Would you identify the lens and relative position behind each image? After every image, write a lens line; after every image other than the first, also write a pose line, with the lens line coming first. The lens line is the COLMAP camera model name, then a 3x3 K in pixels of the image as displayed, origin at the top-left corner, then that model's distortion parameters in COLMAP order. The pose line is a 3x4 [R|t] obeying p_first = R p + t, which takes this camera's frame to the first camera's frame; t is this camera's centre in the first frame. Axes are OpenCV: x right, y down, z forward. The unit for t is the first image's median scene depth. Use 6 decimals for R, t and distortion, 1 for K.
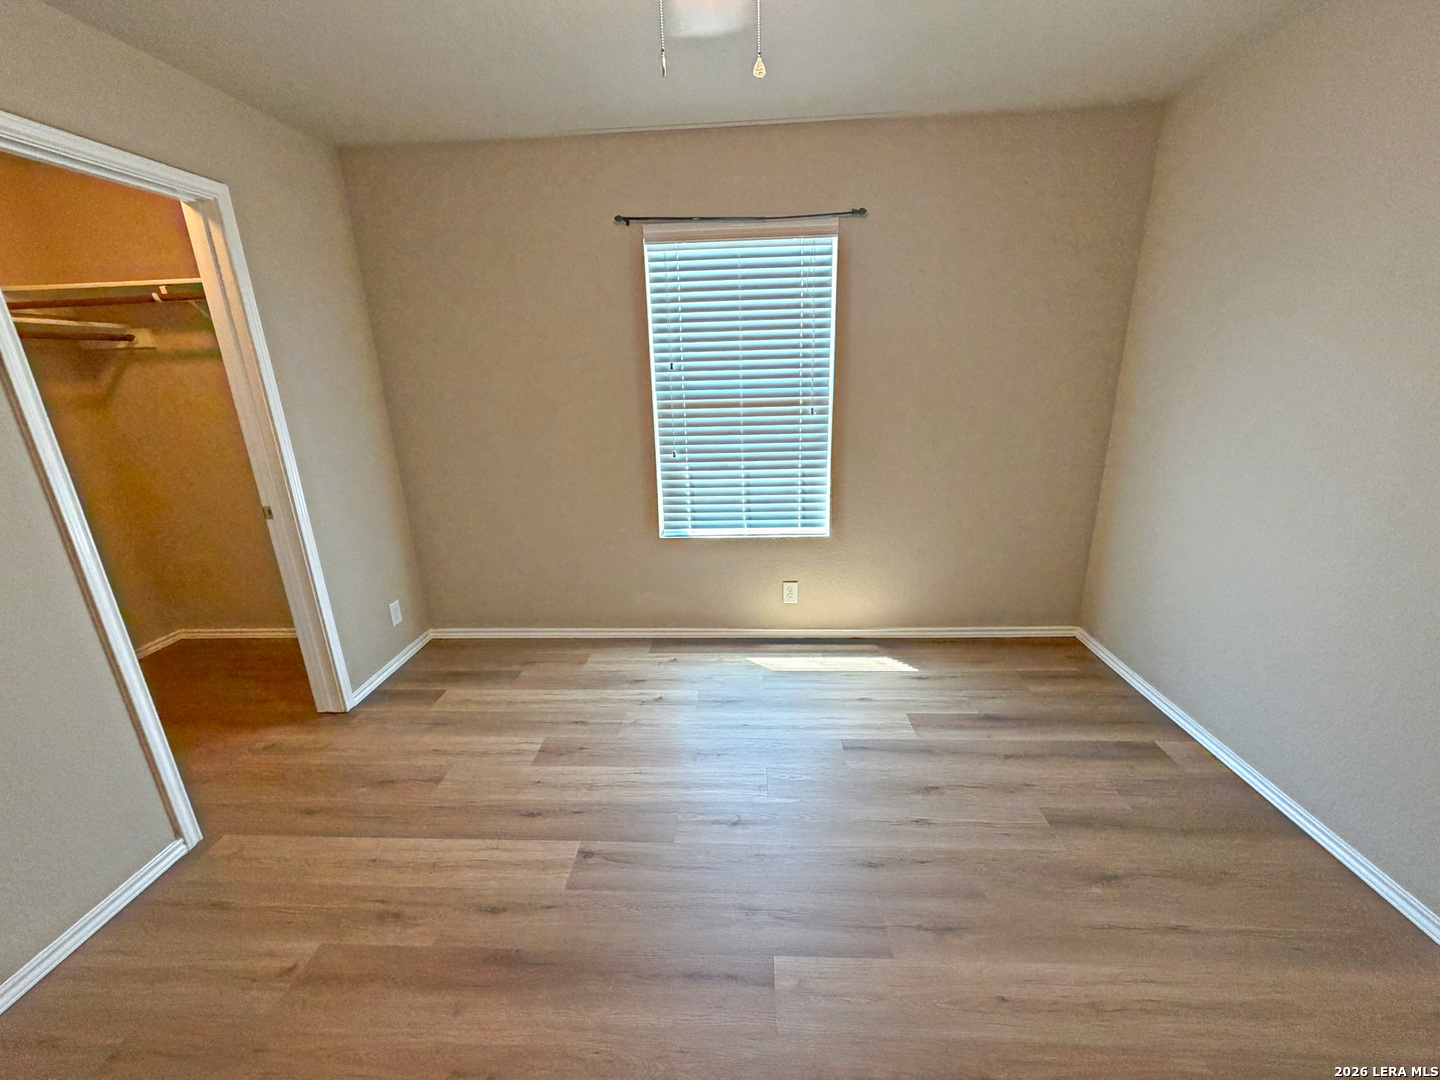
lens RADIAL K [[578.4, 0, 714.3], [0, 578.4, 540.7], [0, 0, 1]] dist [-0.000950, 0.000176]
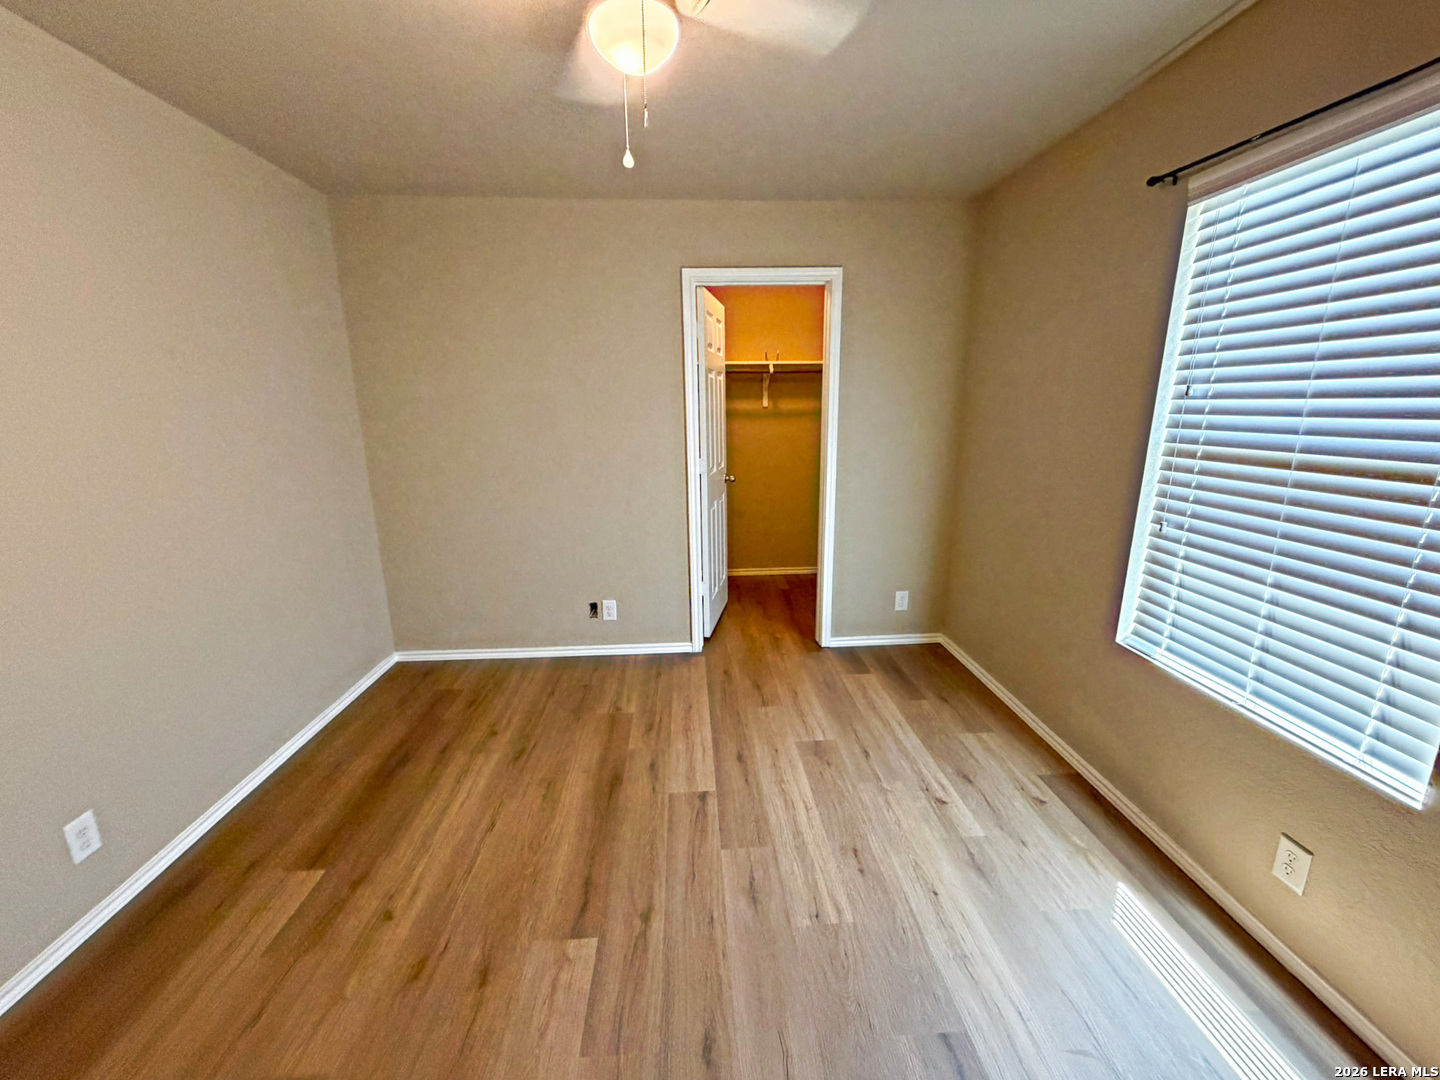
lens RADIAL K [[578.4, 0, 714.3], [0, 578.4, 540.7], [0, 0, 1]] dist [-0.000950, 0.000176]
pose [[0.117529, 0.259252, -0.958632, 0.531047], [-0.289036, 0.932461, 0.216738, -0.142625], [0.950076, 0.251606, 0.184524, 0.454456]]
